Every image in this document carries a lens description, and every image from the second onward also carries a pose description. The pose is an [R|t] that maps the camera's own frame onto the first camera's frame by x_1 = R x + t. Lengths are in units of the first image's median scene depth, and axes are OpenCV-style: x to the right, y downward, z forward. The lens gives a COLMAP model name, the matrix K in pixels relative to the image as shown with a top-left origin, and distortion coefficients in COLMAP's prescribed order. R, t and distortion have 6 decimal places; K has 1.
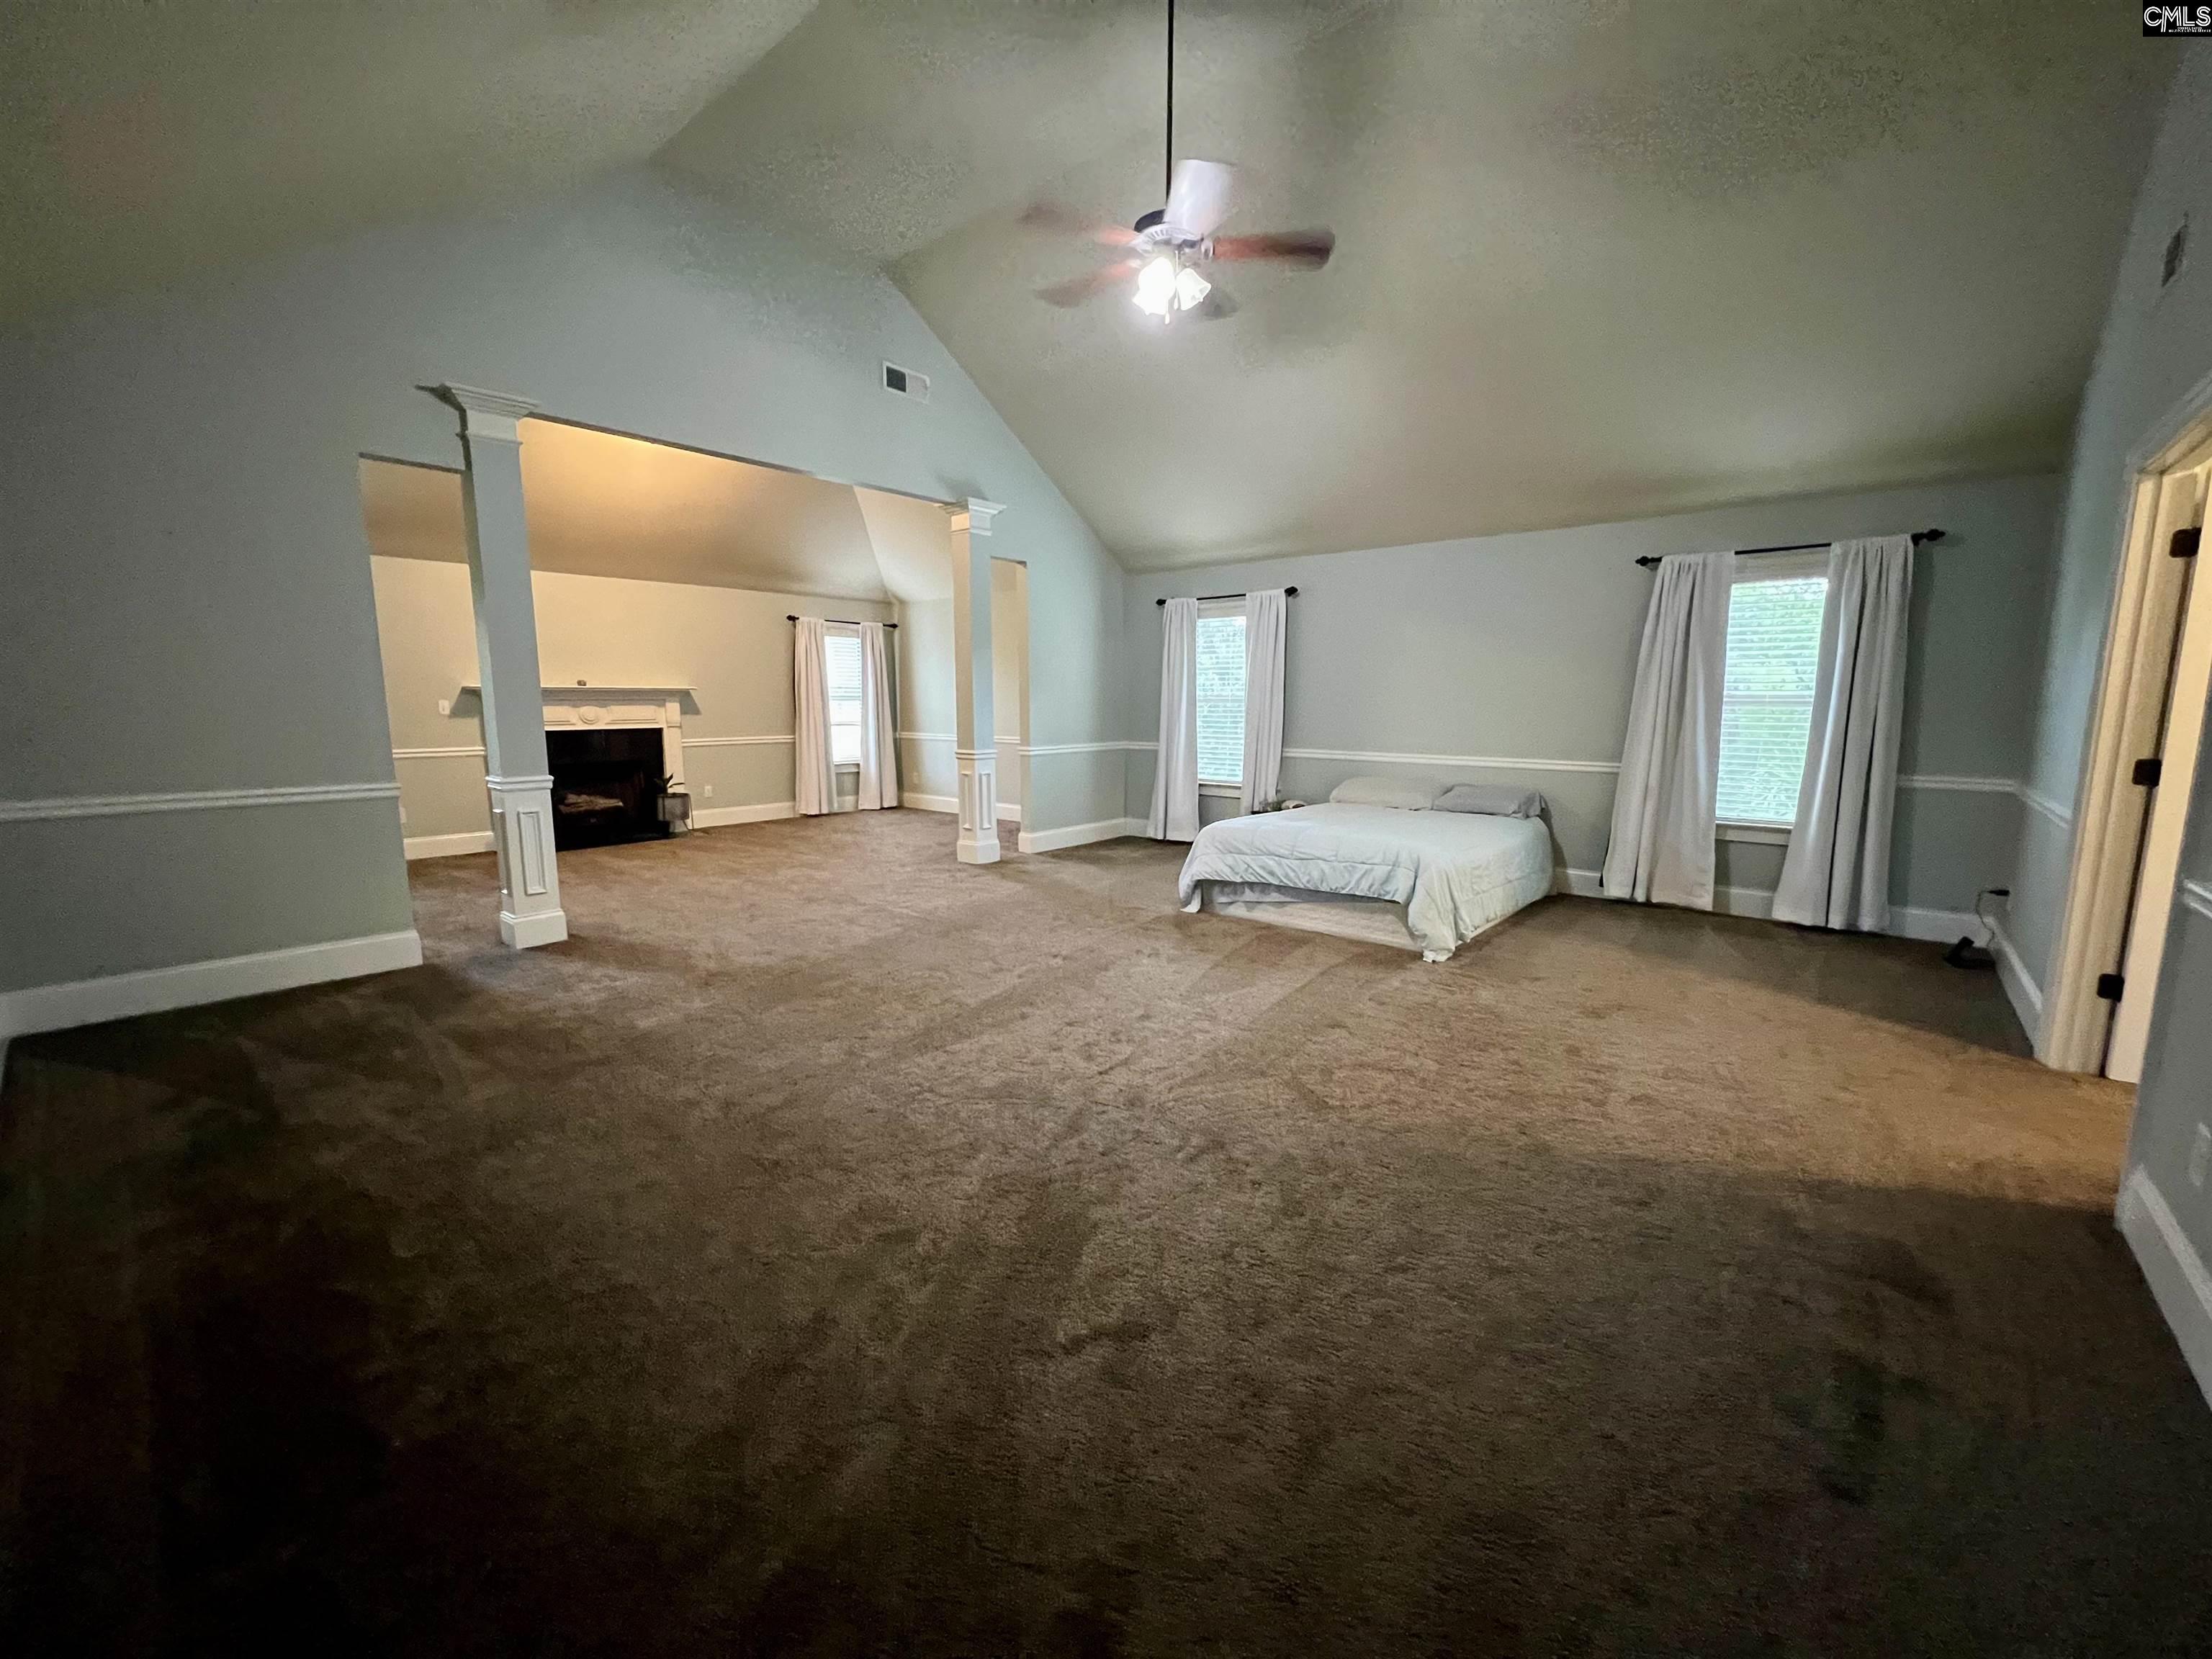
lens RADIAL K [[899.9, 0, 1101.8], [0, 899.9, 827.5], [0, 0, 1]] dist [0.019561, 0.000161]
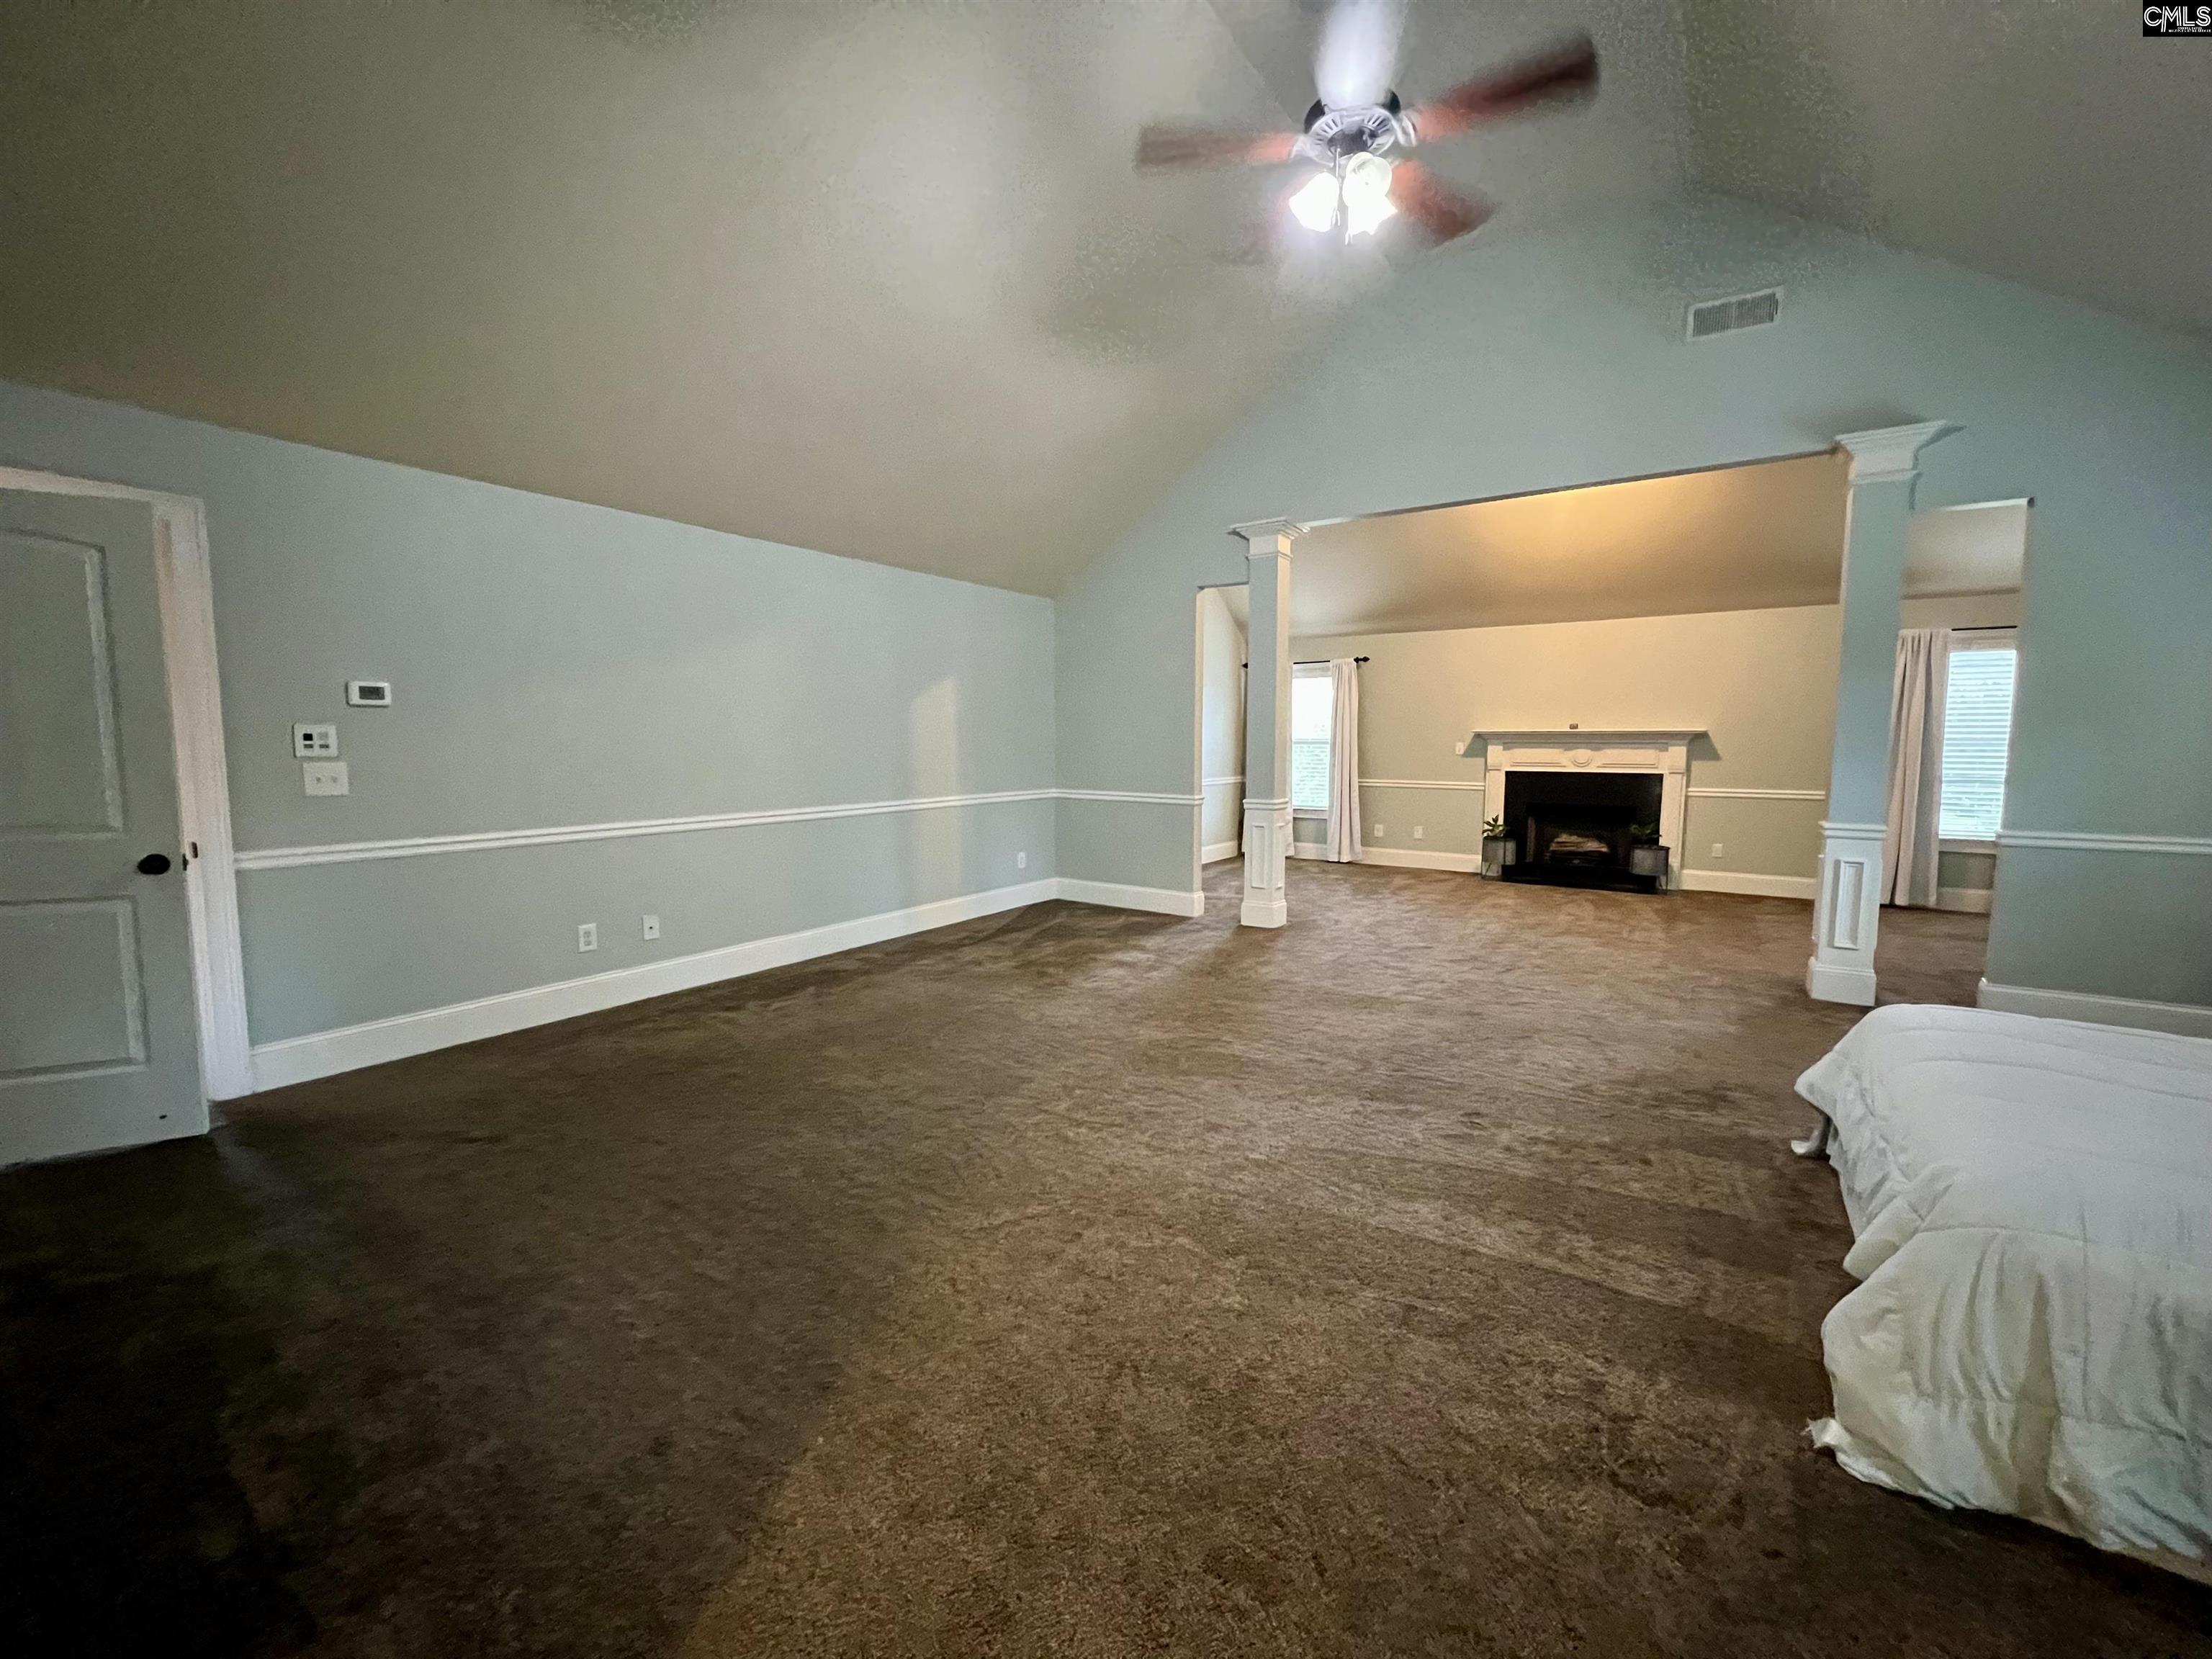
lens RADIAL K [[899.9, 0, 1104.1], [0, 899.9, 826.3], [0, 0, 1]] dist [0.019561, 0.000161]
pose [[0.115695, 0.096438, -0.988592, 0.378281], [-0.144385, 0.986337, 0.079321, -0.051050], [0.982735, 0.133561, 0.128039, 0.350201]]
